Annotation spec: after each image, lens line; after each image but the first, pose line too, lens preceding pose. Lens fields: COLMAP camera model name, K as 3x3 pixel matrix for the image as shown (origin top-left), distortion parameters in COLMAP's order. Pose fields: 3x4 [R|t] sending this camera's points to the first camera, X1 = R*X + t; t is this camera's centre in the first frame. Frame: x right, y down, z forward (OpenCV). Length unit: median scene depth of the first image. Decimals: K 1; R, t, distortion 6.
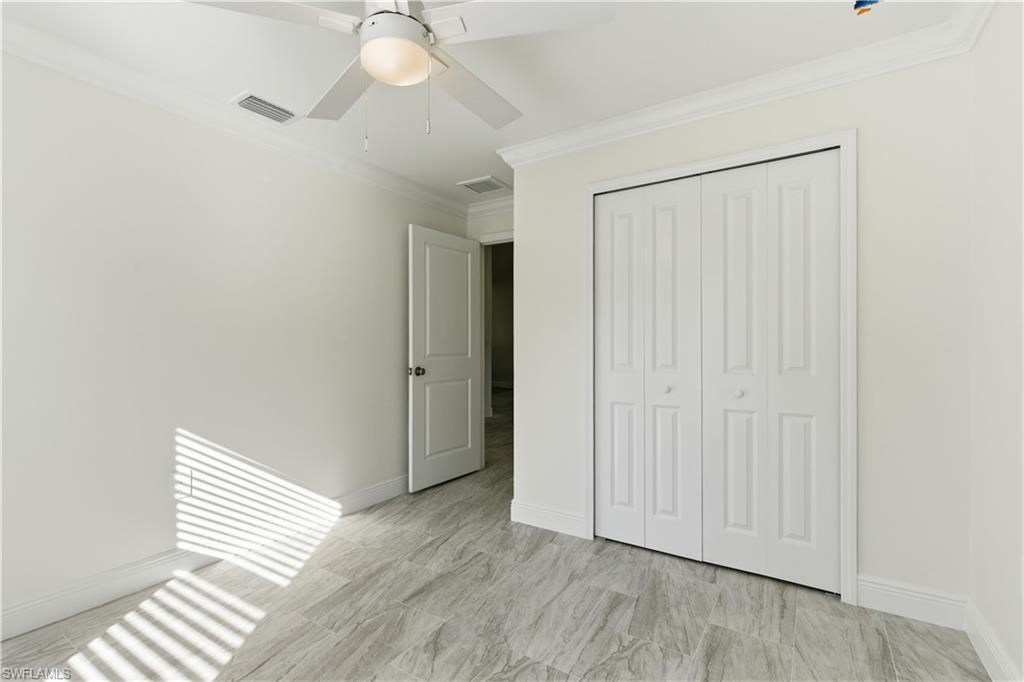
lens RADIAL K [[465.3, 0, 505.6], [0, 465.3, 349.3], [0, 0, 1]] dist [0.004561, -0.002014]
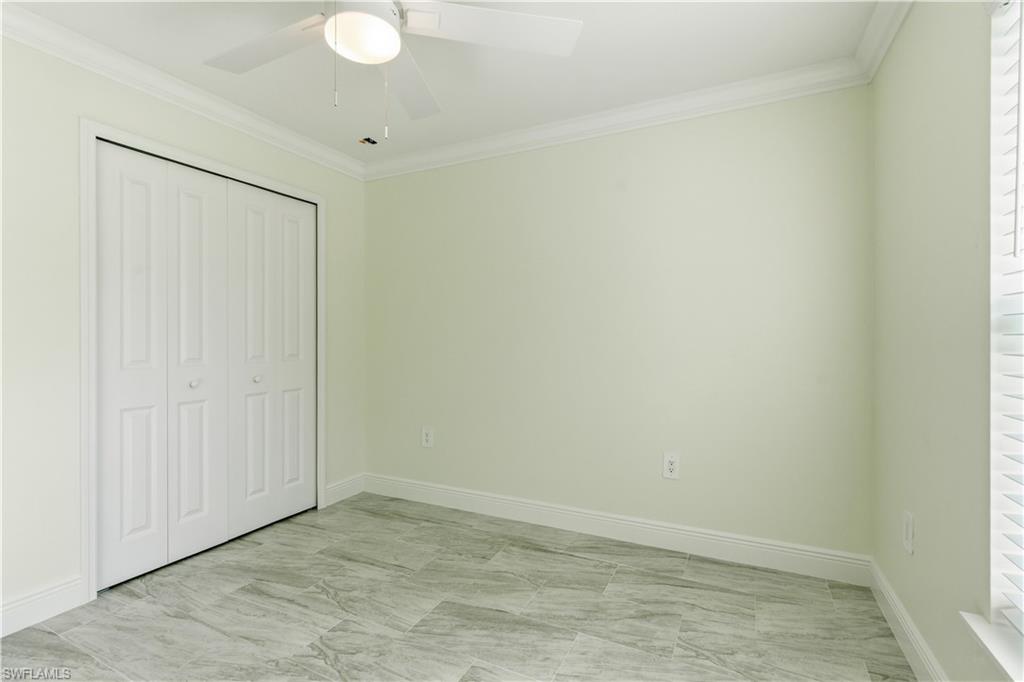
lens RADIAL K [[465.3, 0, 513.2], [0, 465.3, 344.7], [0, 0, 1]] dist [0.004561, -0.002014]
pose [[-0.130227, -0.007857, 0.991453, -0.658590], [0.008294, 0.999925, 0.009013, 0.001489], [-0.991449, 0.009397, -0.130153, 0.446033]]
